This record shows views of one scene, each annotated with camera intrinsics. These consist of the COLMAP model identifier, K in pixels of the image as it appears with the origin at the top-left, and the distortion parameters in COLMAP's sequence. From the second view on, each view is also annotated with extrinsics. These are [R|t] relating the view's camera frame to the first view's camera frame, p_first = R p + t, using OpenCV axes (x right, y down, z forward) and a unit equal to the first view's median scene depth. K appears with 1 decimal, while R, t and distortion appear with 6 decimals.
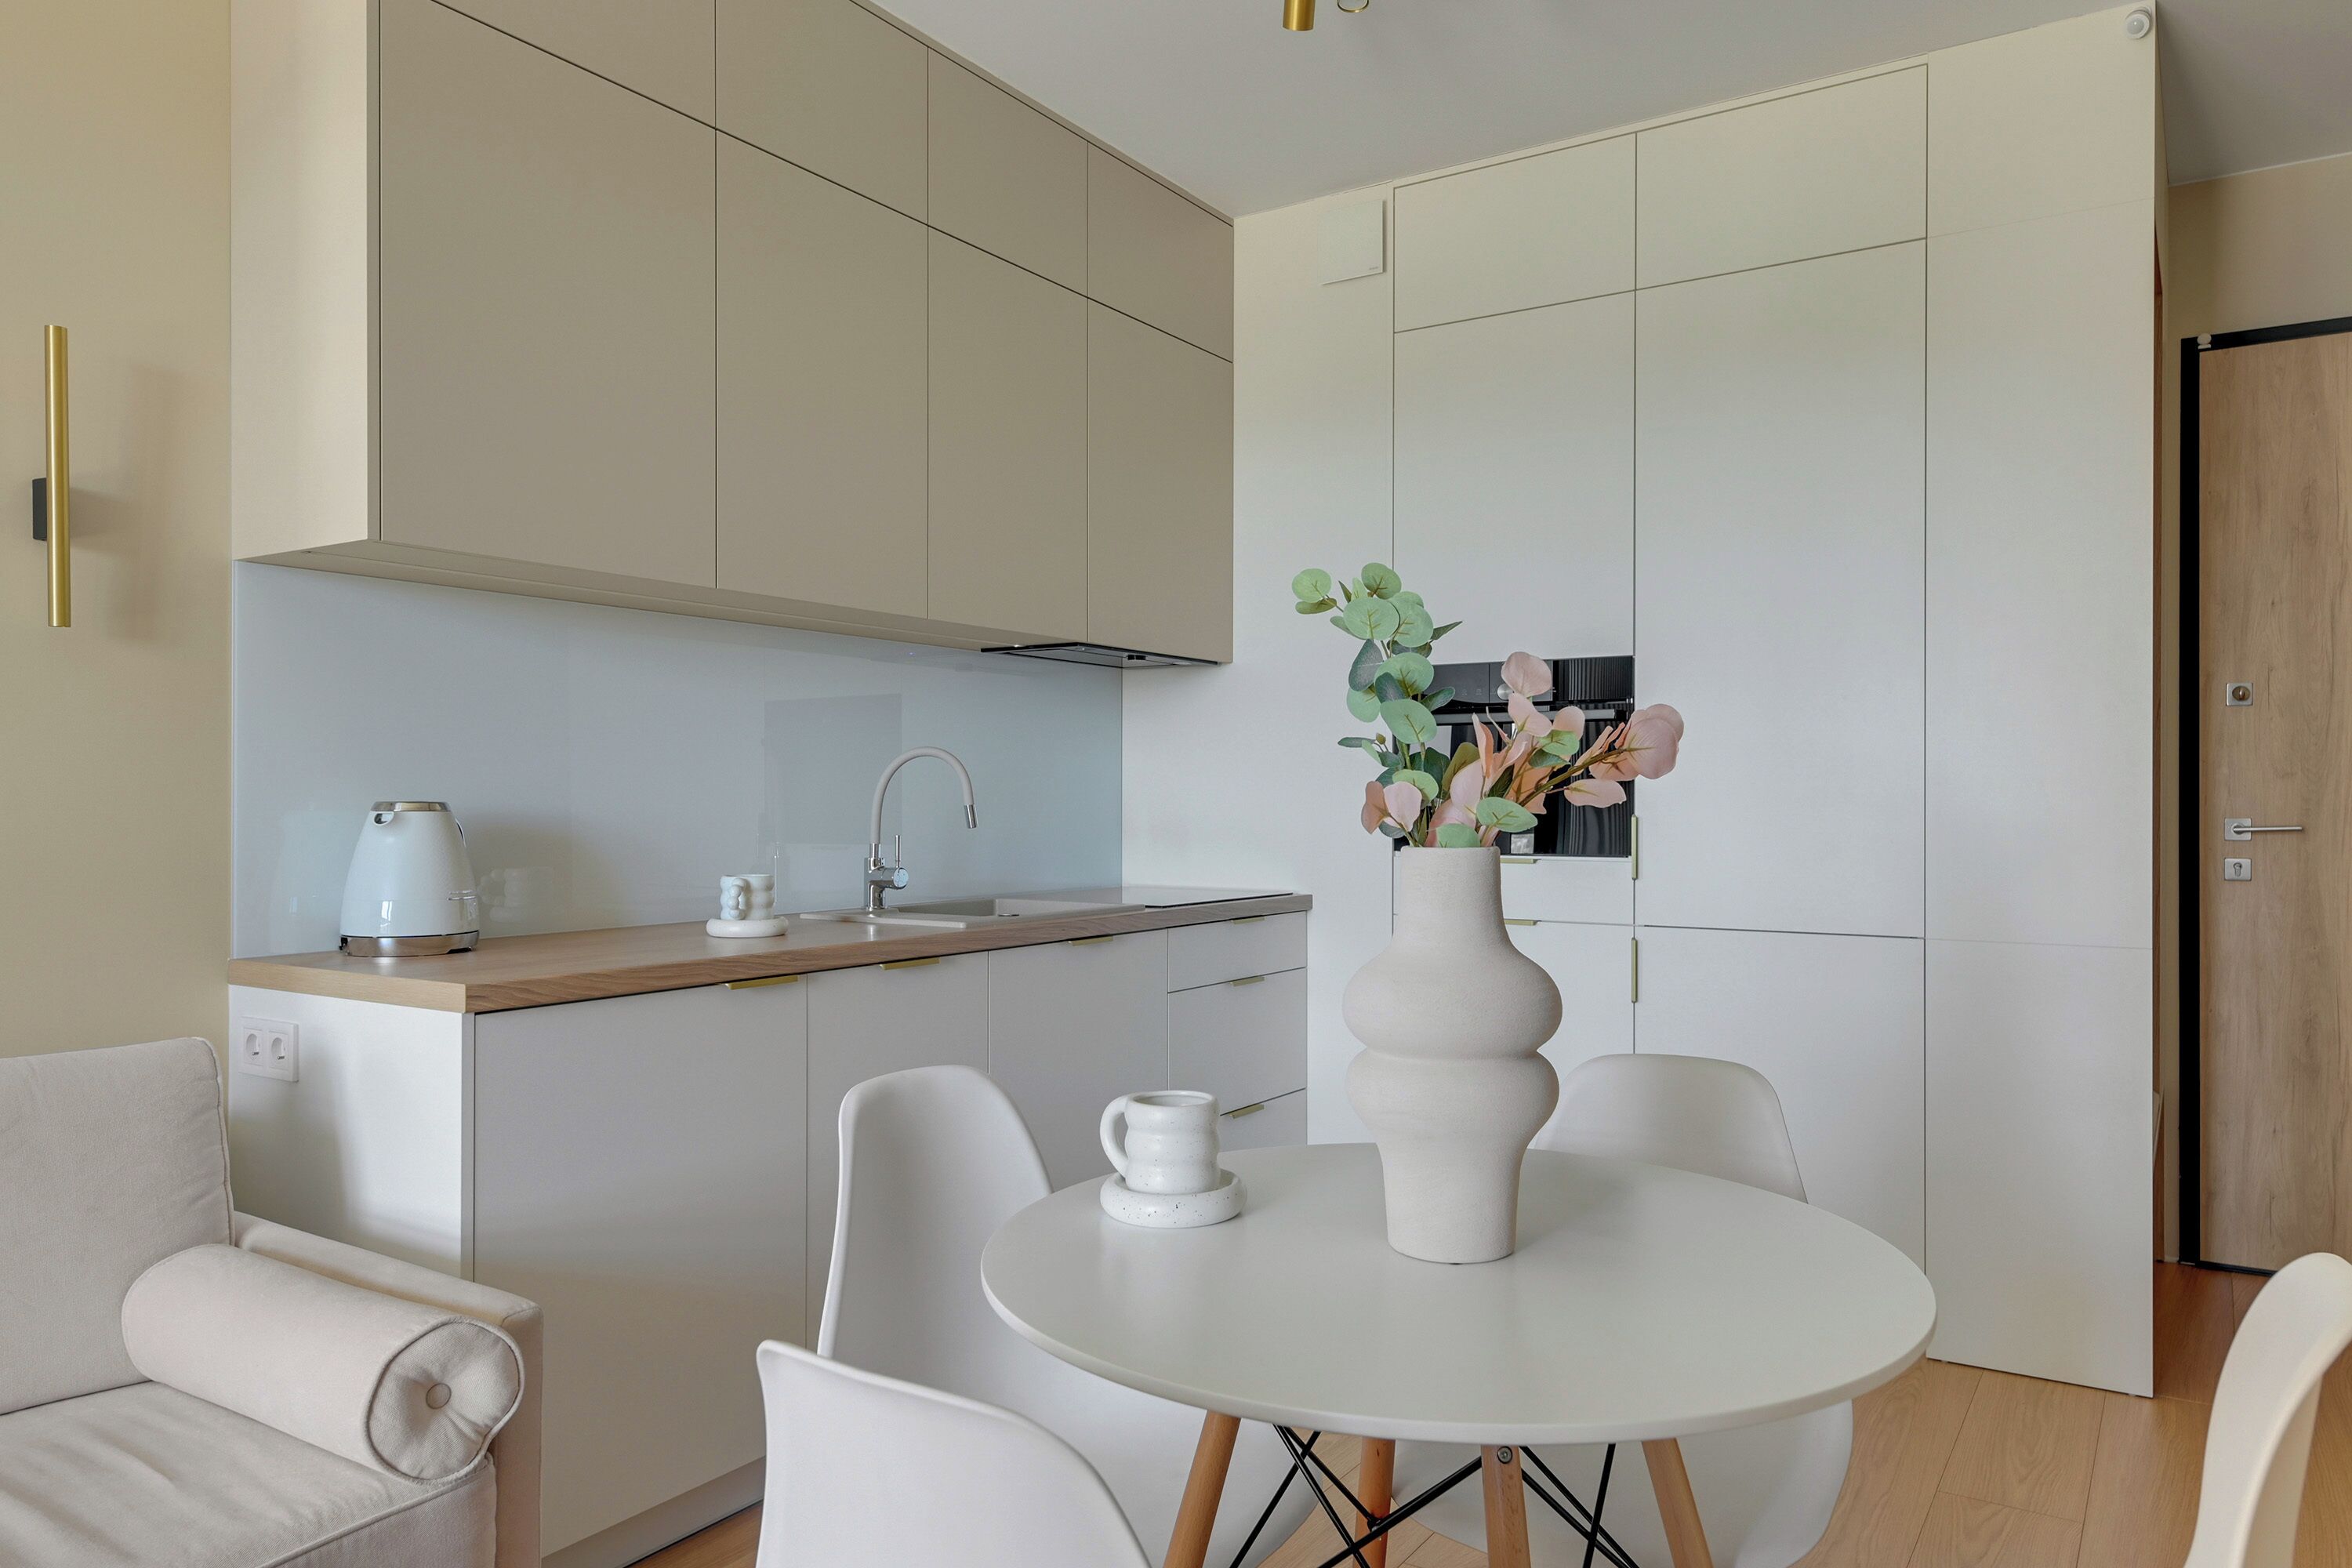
lens RADIAL K [[1576.1, 0, 1173.9], [0, 1576.1, 813.2], [0, 0, 1]] dist [-0.002285, -0.000392]
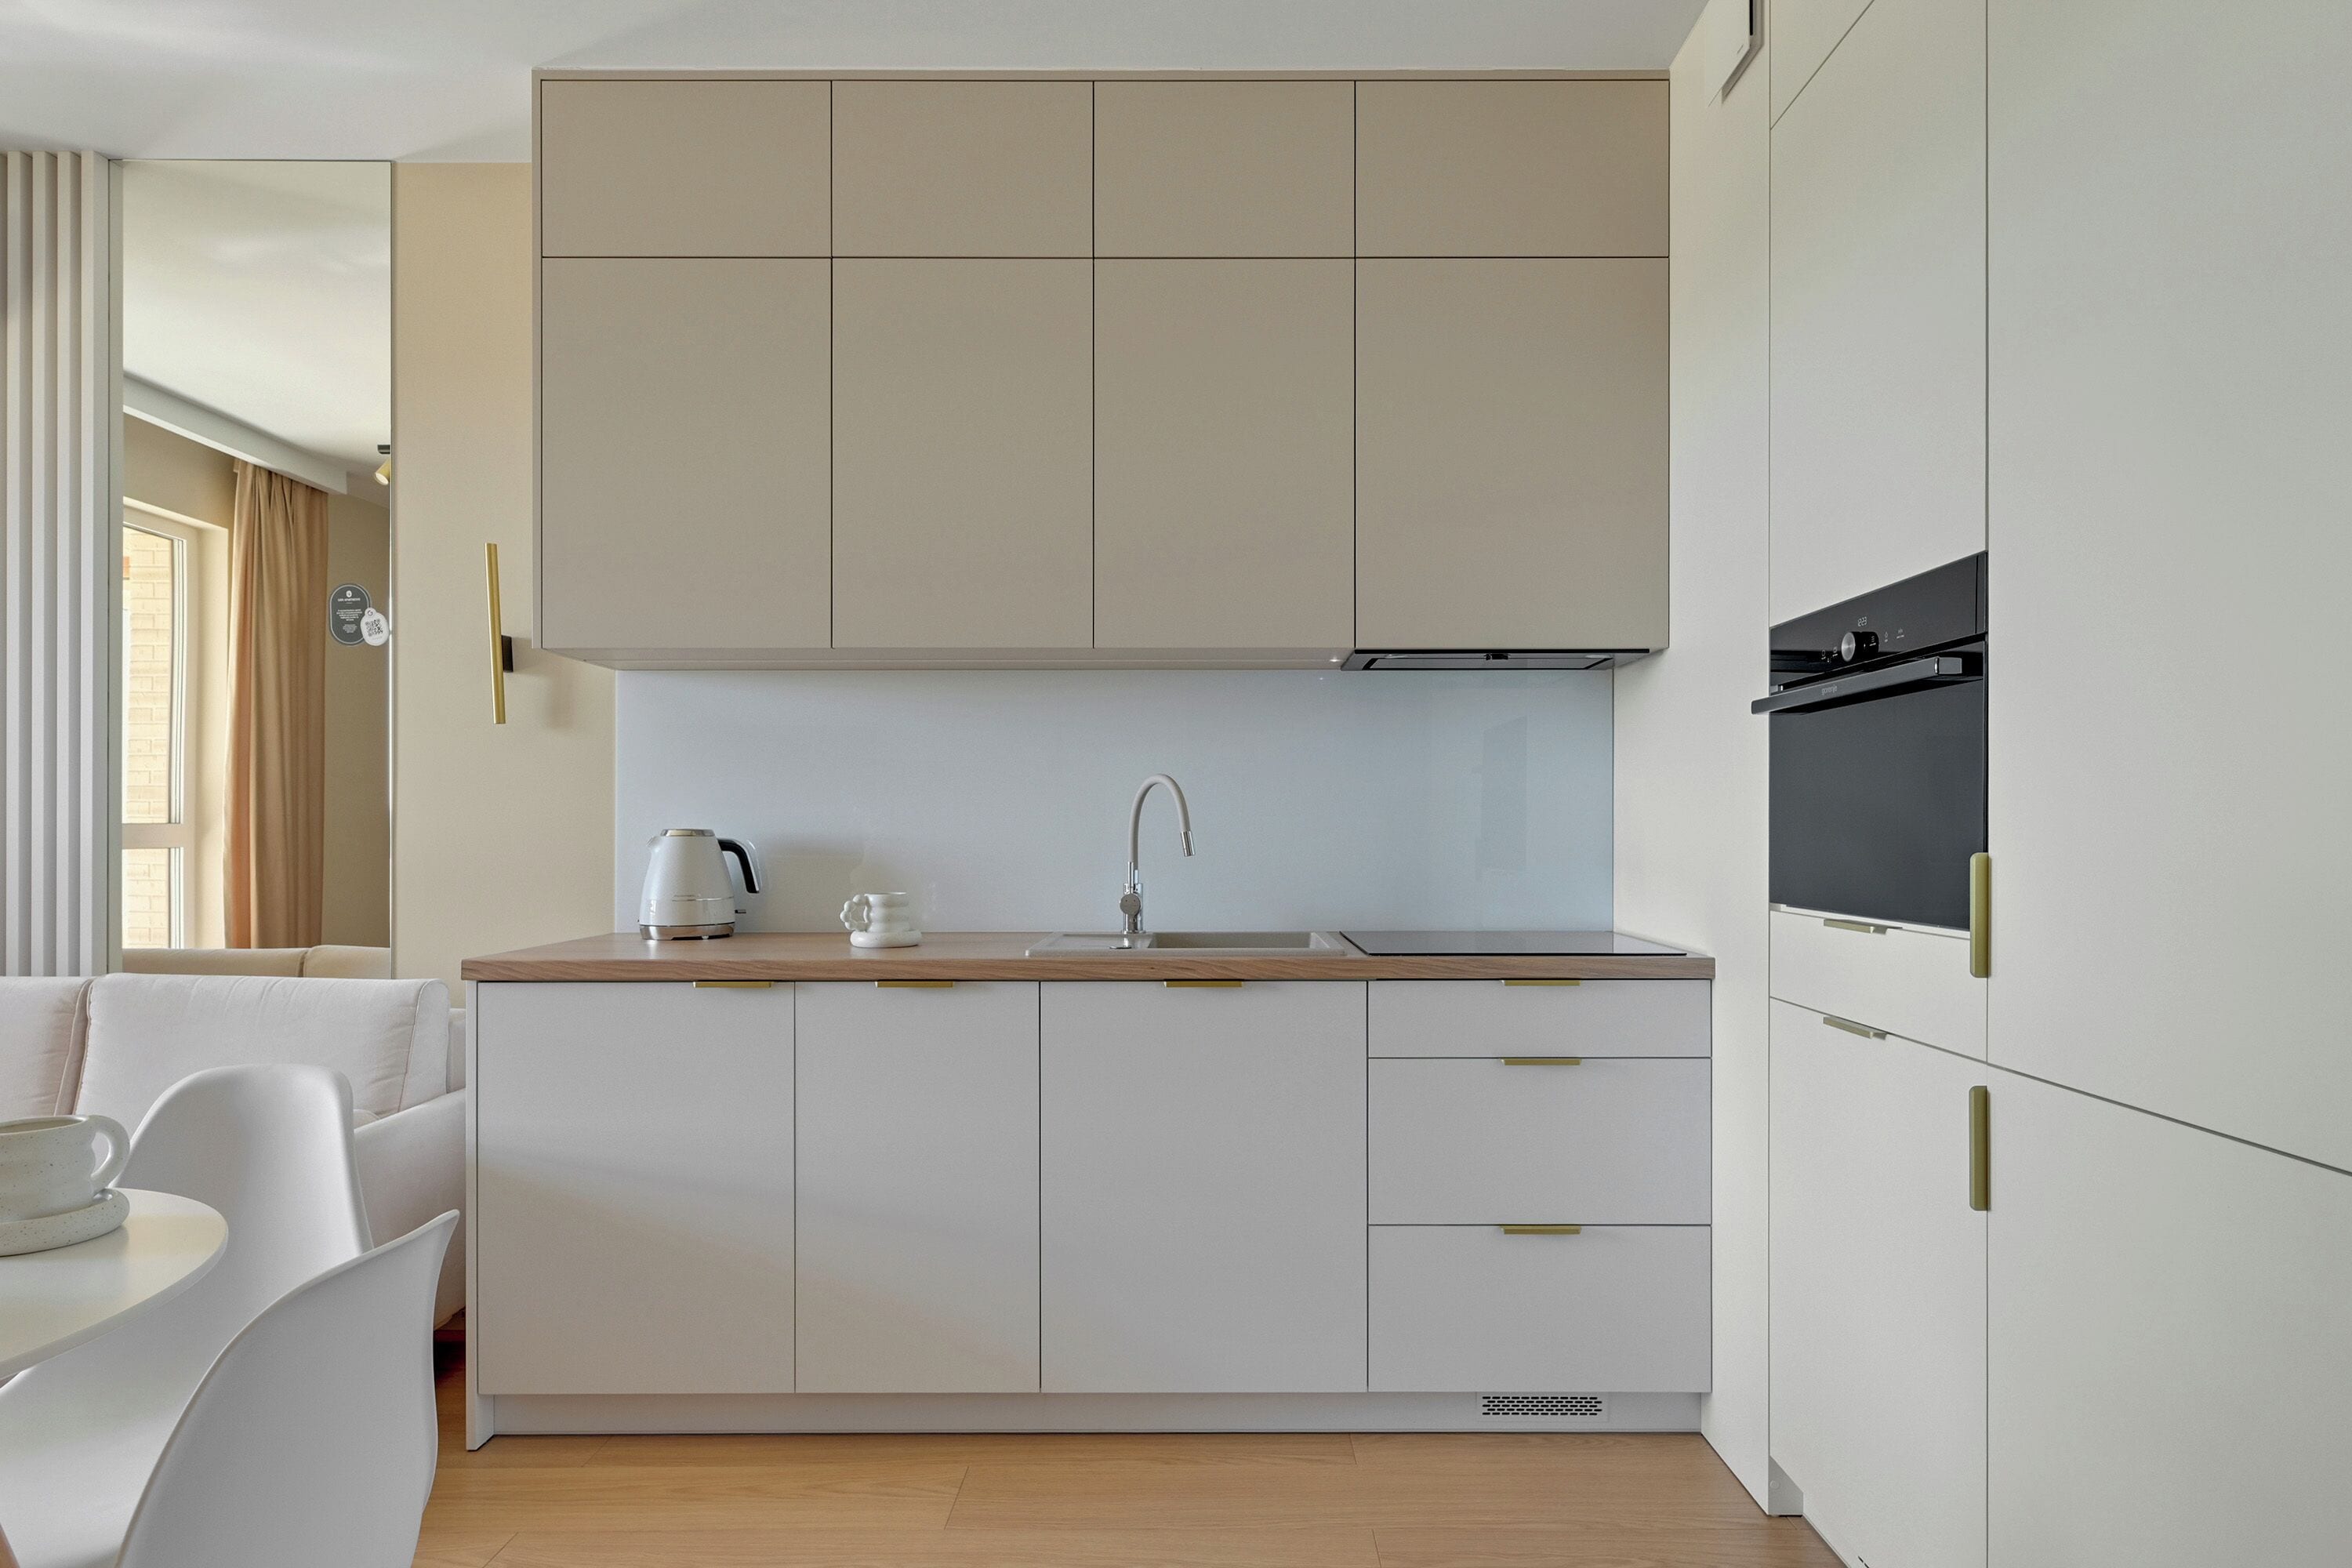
lens RADIAL K [[1278.9, 0, 1181.5], [0, 1278.9, 826.9], [0, 0, 1]] dist [0.004013, 0.000369]
pose [[0.541143, -0.002375, -0.840927, 0.507214], [-0.004621, 0.999973, -0.005798, -0.003956], [0.840918, 0.007023, 0.541118, 0.543530]]
